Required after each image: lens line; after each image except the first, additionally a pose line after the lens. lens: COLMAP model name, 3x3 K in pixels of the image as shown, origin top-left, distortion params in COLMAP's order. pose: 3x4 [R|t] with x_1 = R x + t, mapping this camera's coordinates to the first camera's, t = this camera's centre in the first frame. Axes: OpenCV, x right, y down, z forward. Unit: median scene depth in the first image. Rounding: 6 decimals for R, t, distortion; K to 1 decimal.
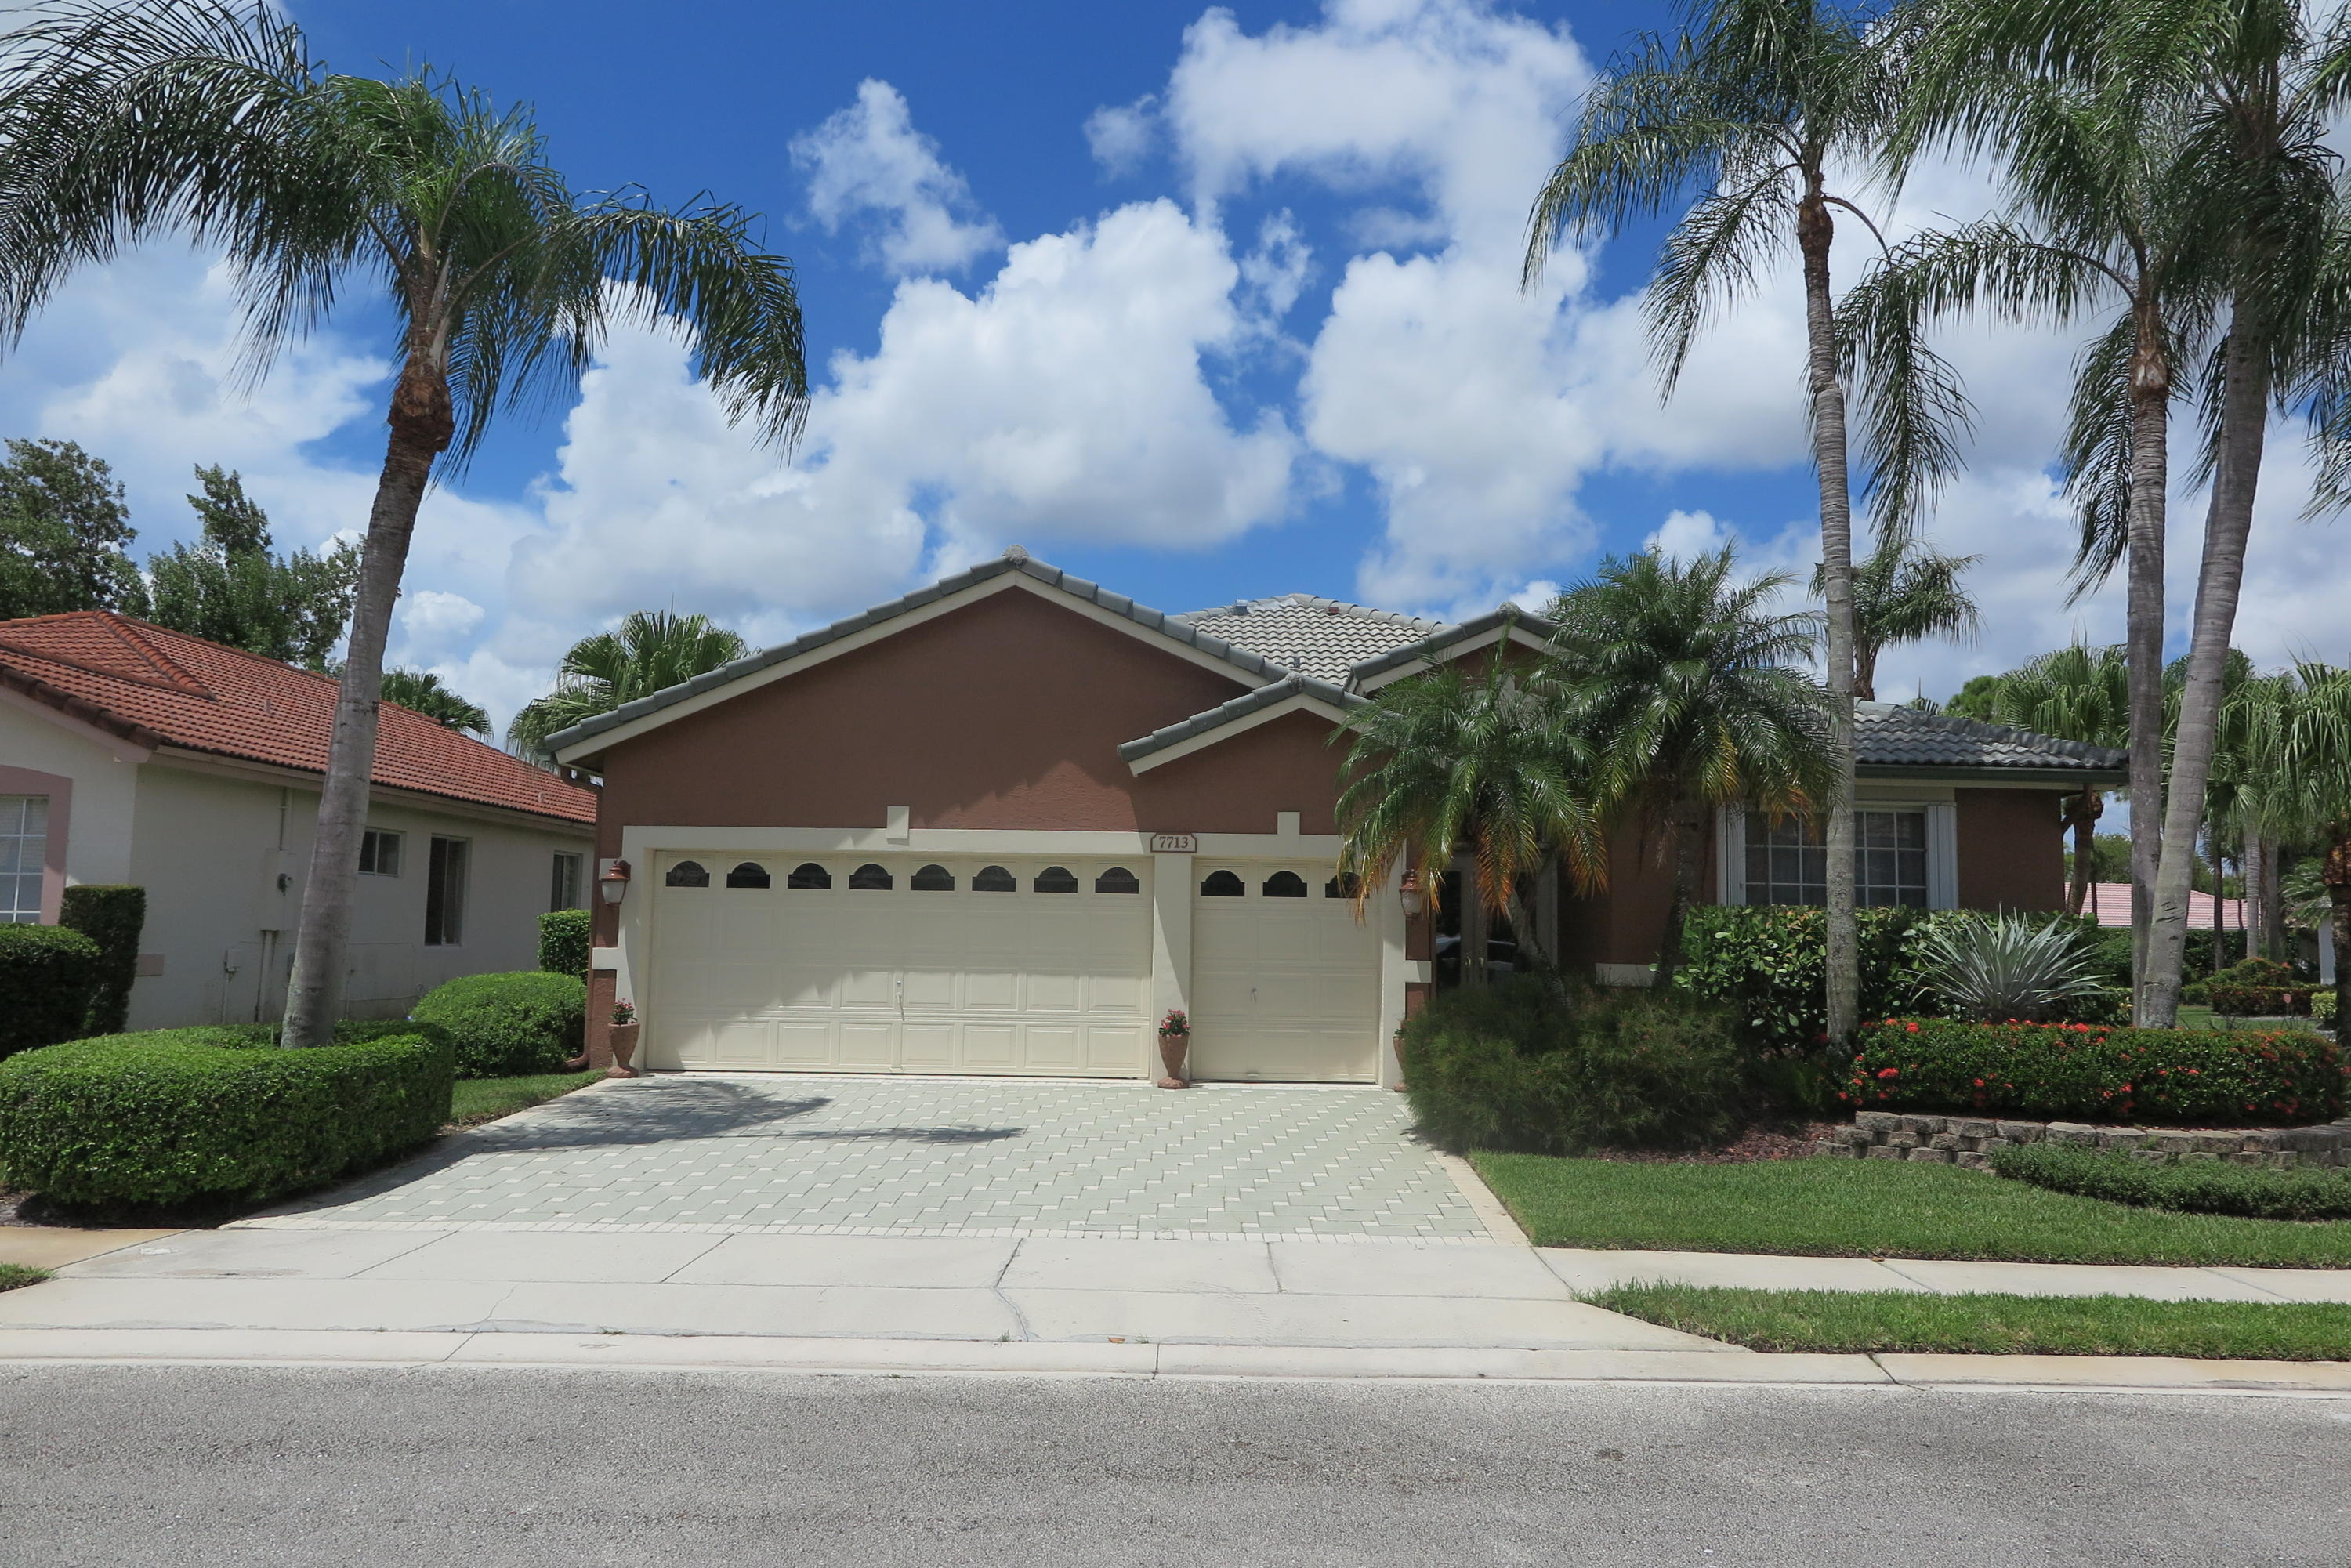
lens RADIAL K [[1622.7, 0, 1175.5], [0, 1622.7, 784.0], [0, 0, 1]] dist [0.019746, 0.000972]
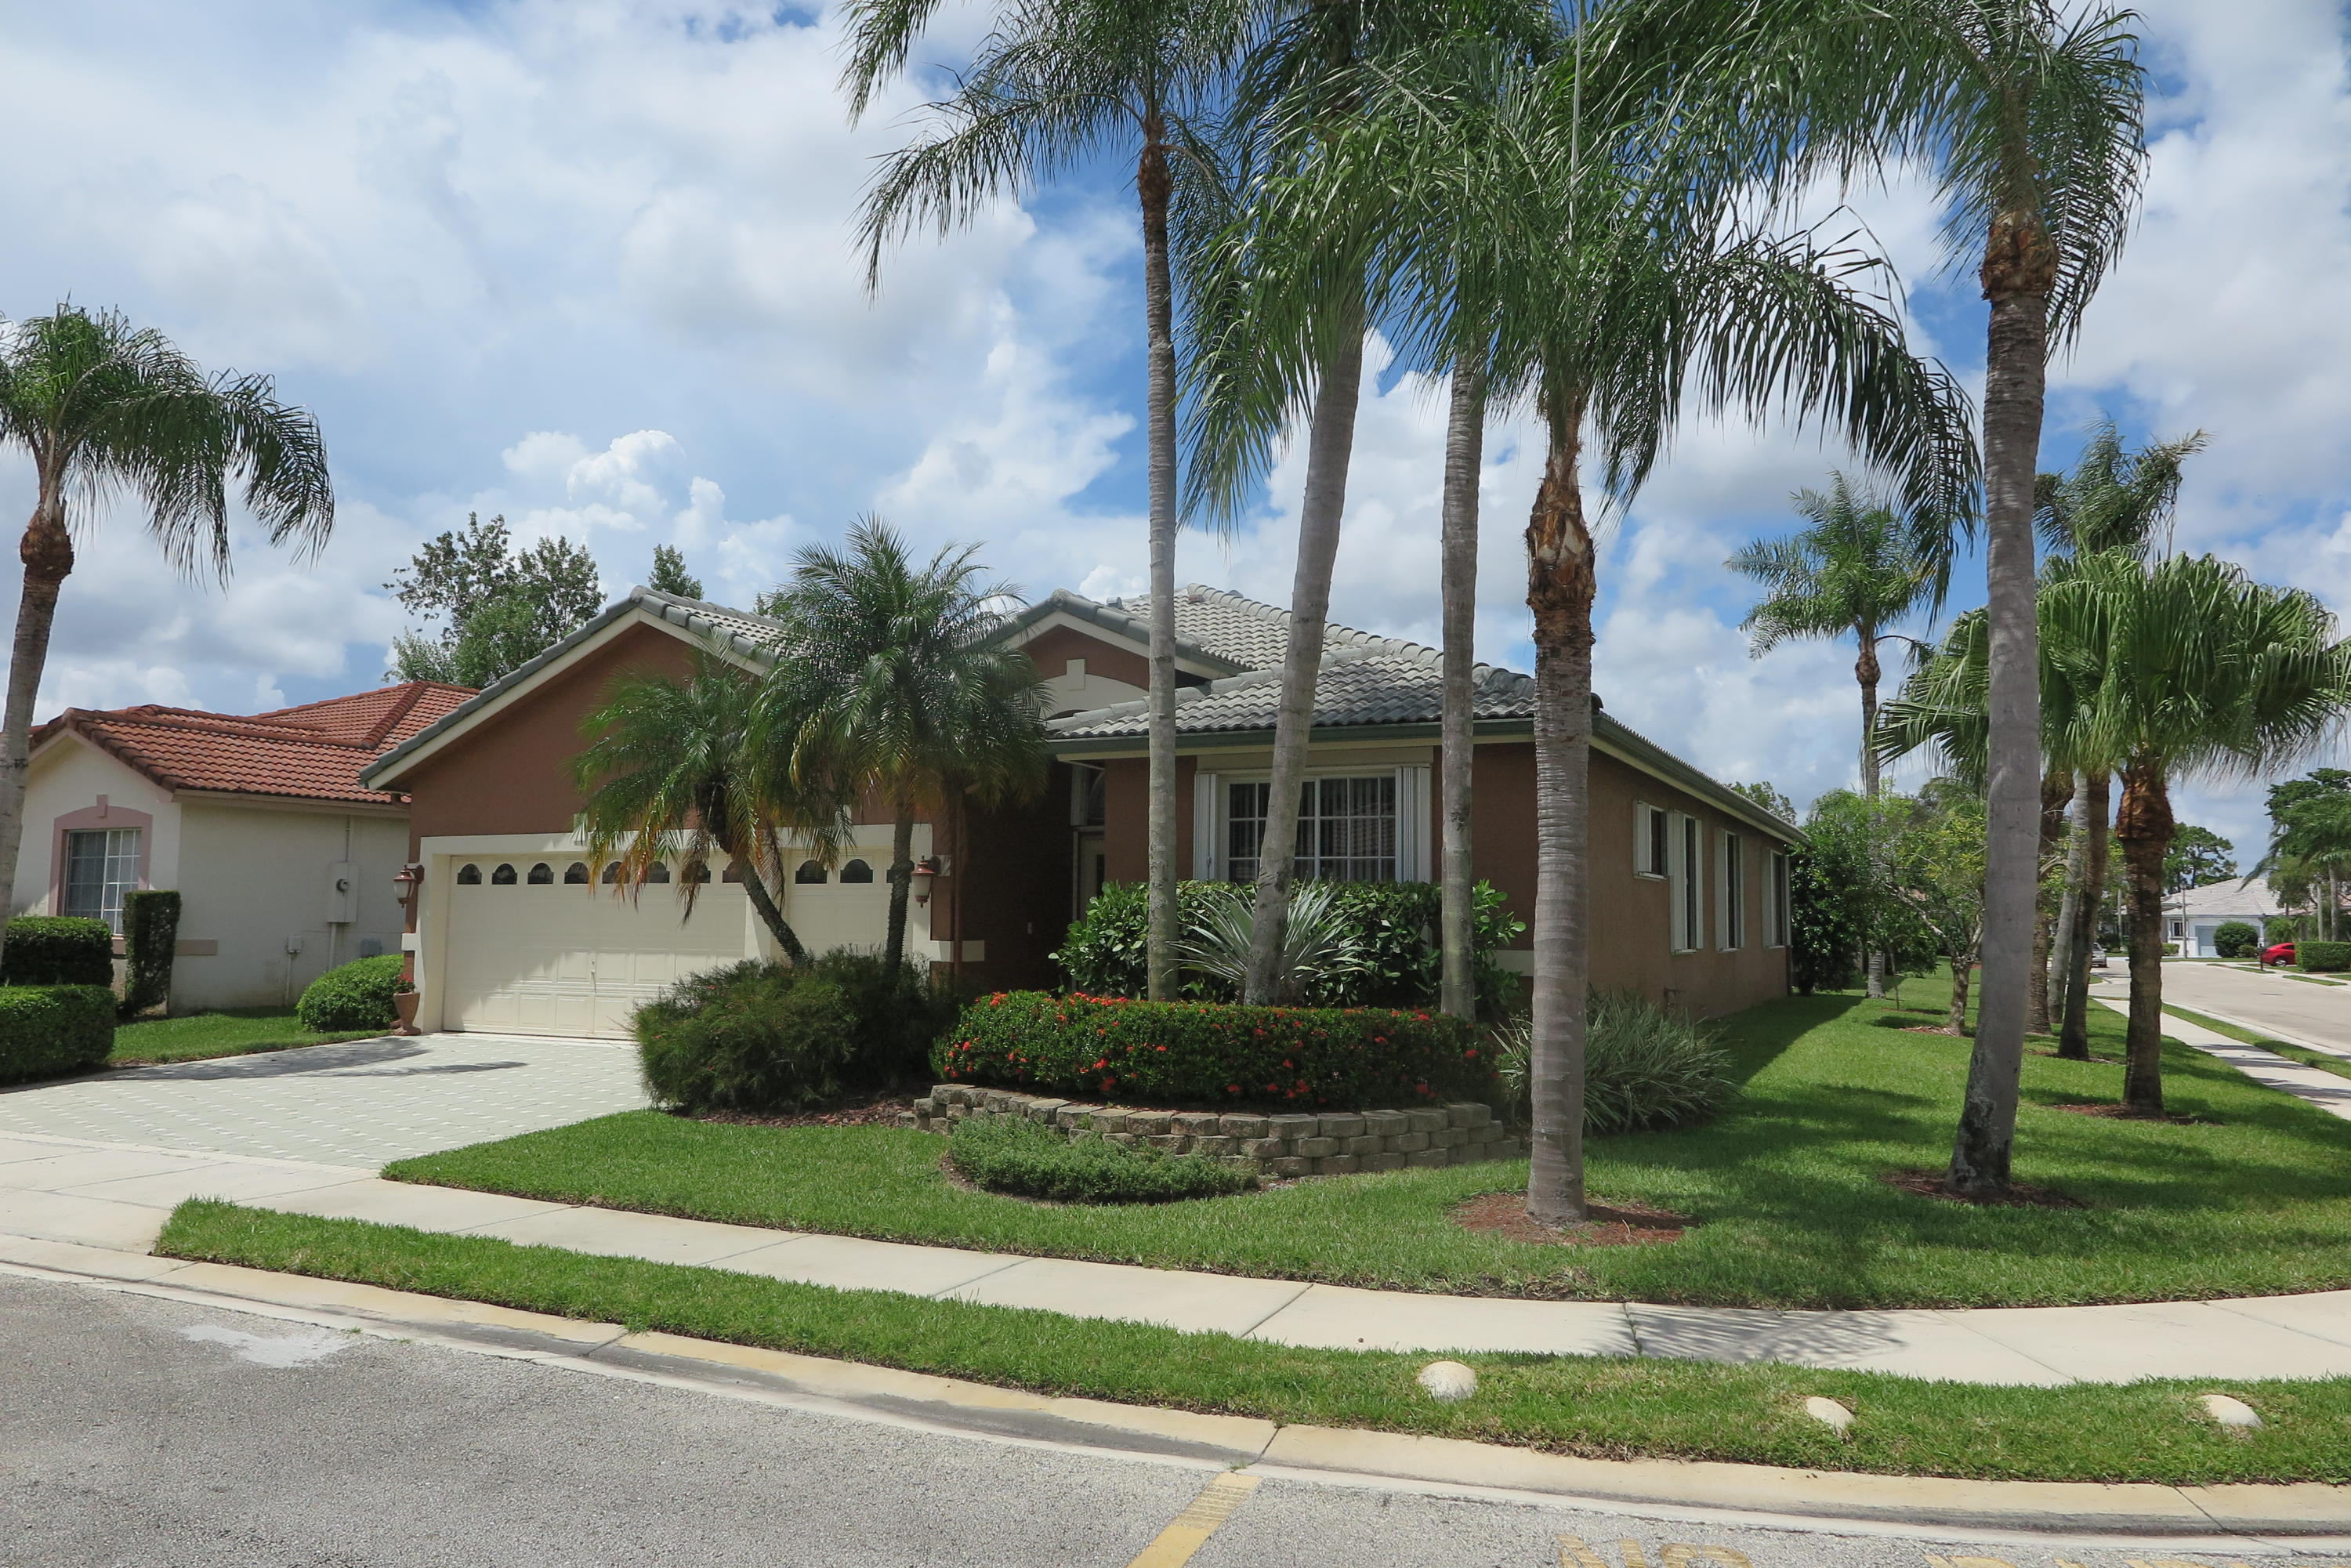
lens RADIAL K [[1612.9, 0, 1172.0], [0, 1612.9, 773.8], [0, 0, 1]] dist [-0.014676, 0.009817]
pose [[0.907408, -0.049561, -0.417318, 0.716972], [0.049565, 0.998712, -0.010834, 0.018964], [0.417318, -0.010854, 0.908696, 0.108941]]
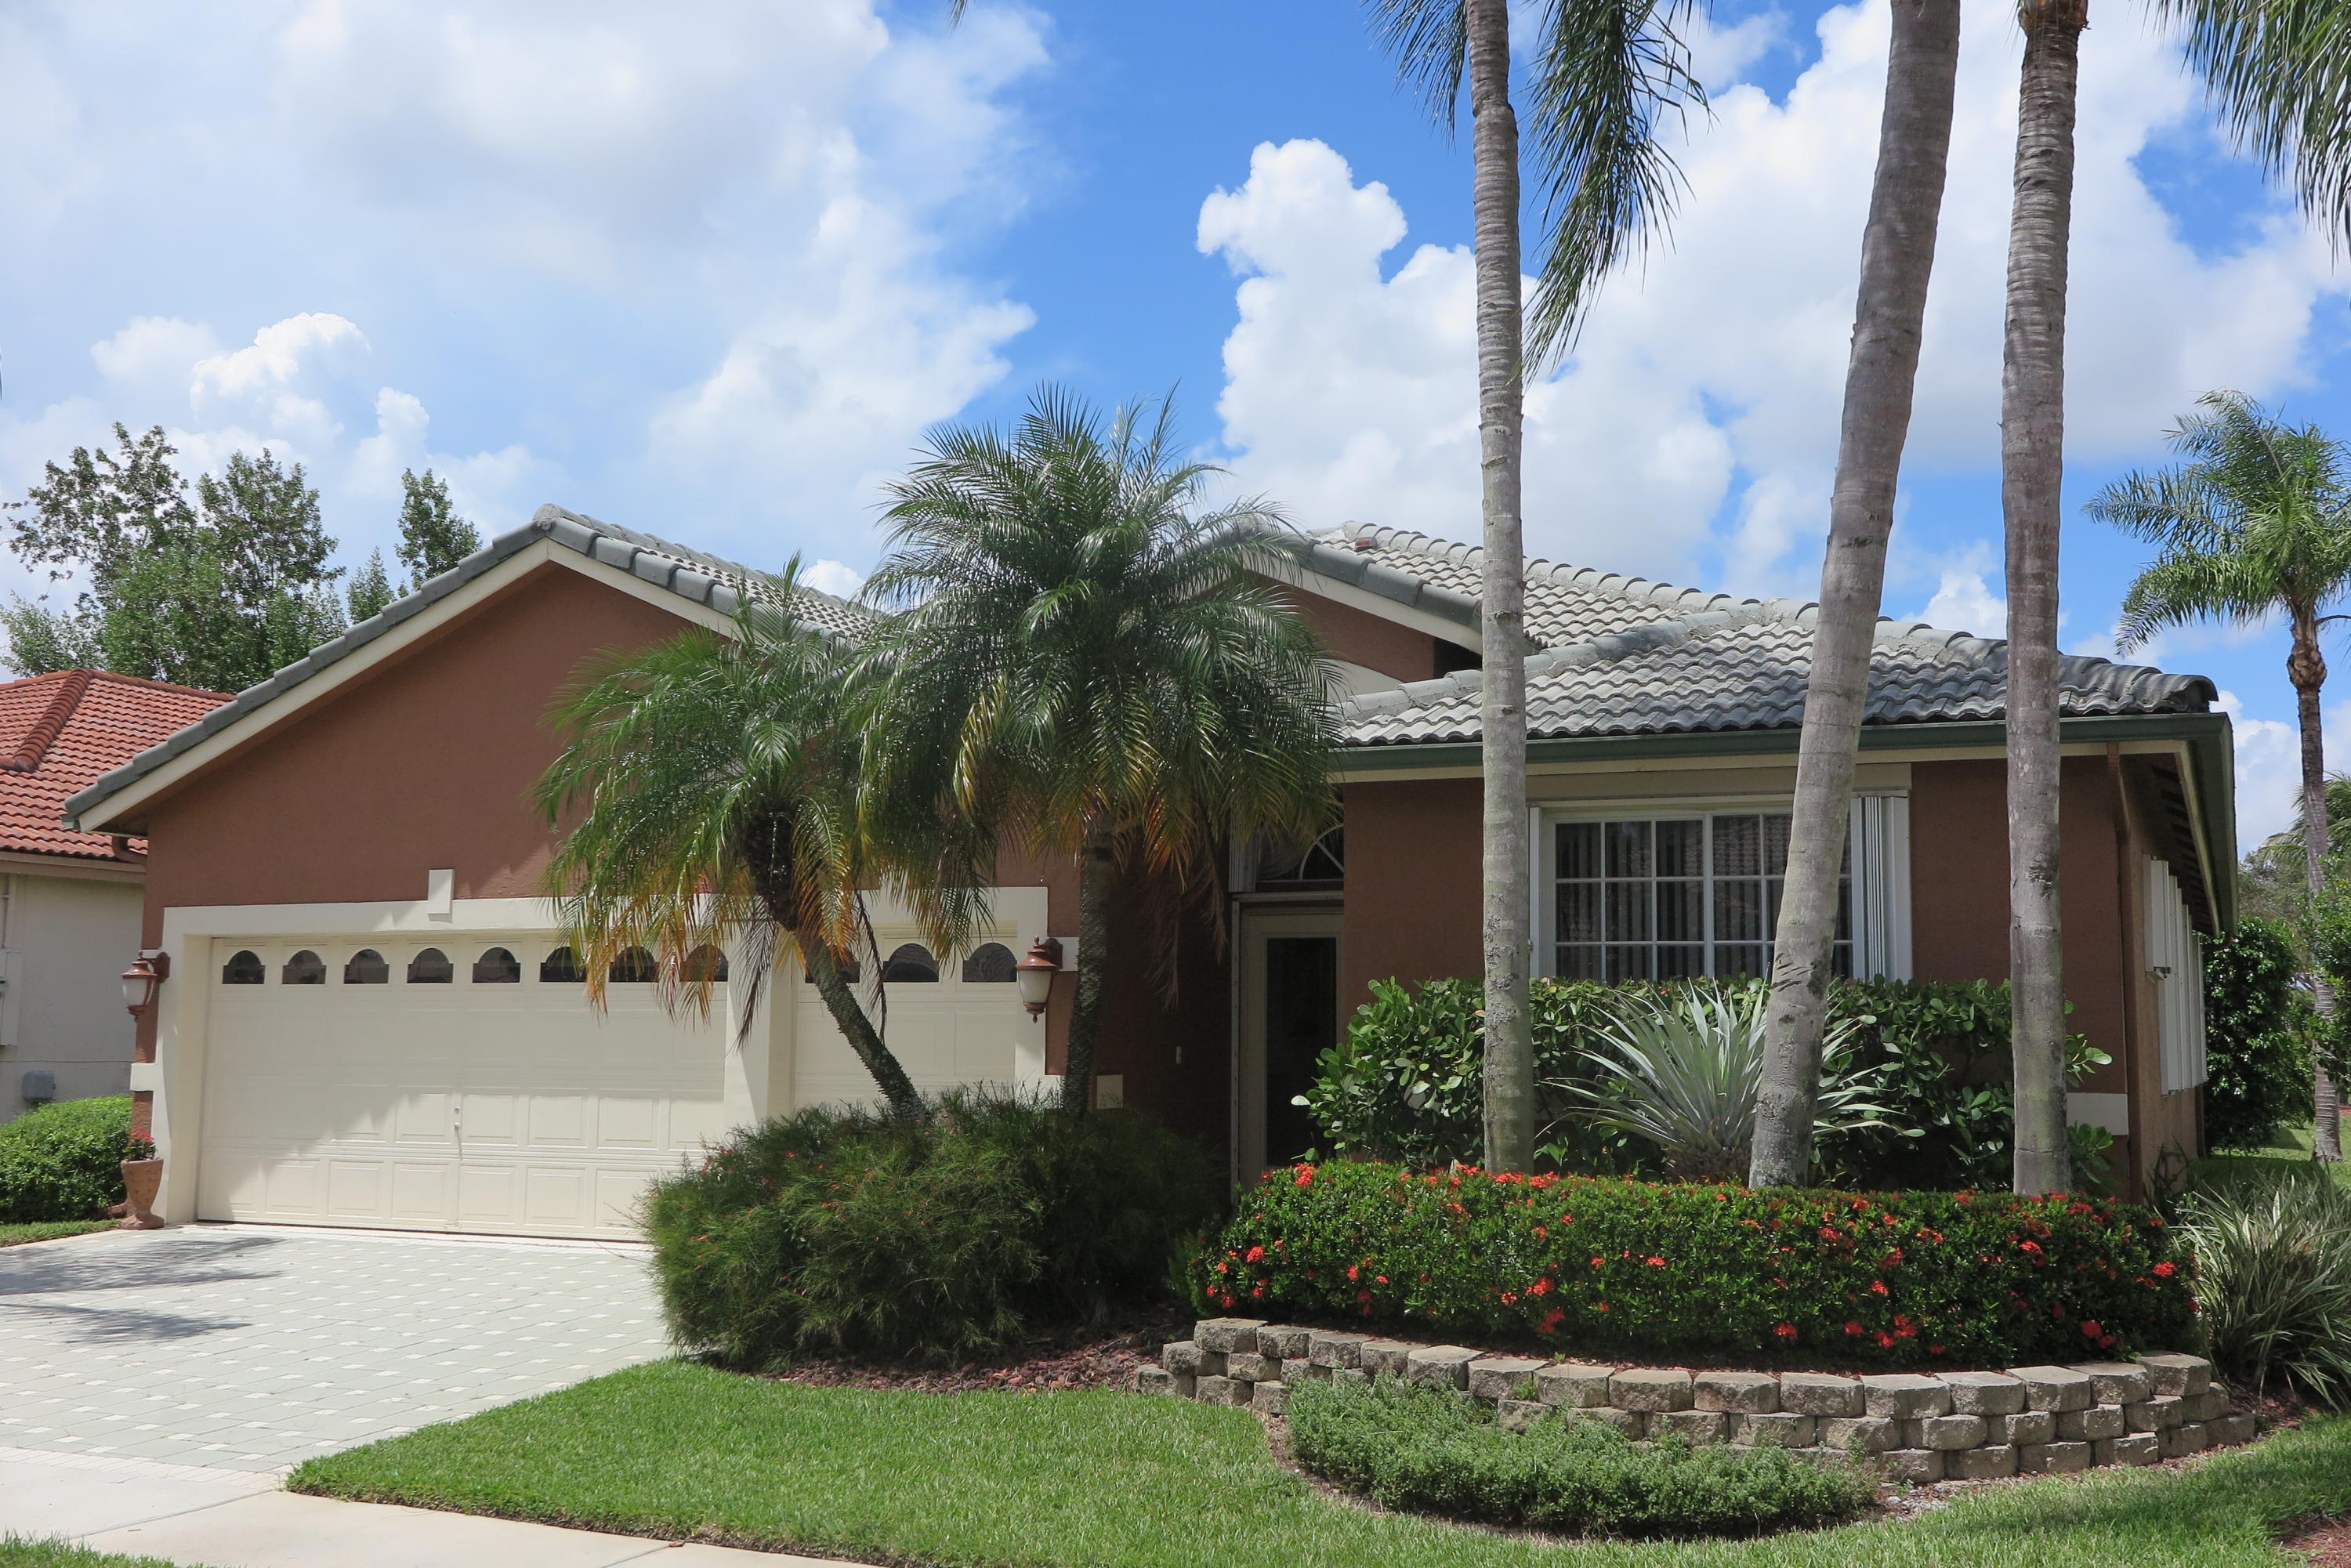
lens RADIAL K [[2350.5, 0, 1175.5], [0, 2350.5, 784.0], [0, 0, 1]] dist [0.006191, -0.004652]
pose [[0.923092, -0.052080, -0.381037, 0.549855], [0.044771, 0.998604, -0.028027, 0.019714], [0.381965, 0.008812, 0.924135, 0.136506]]
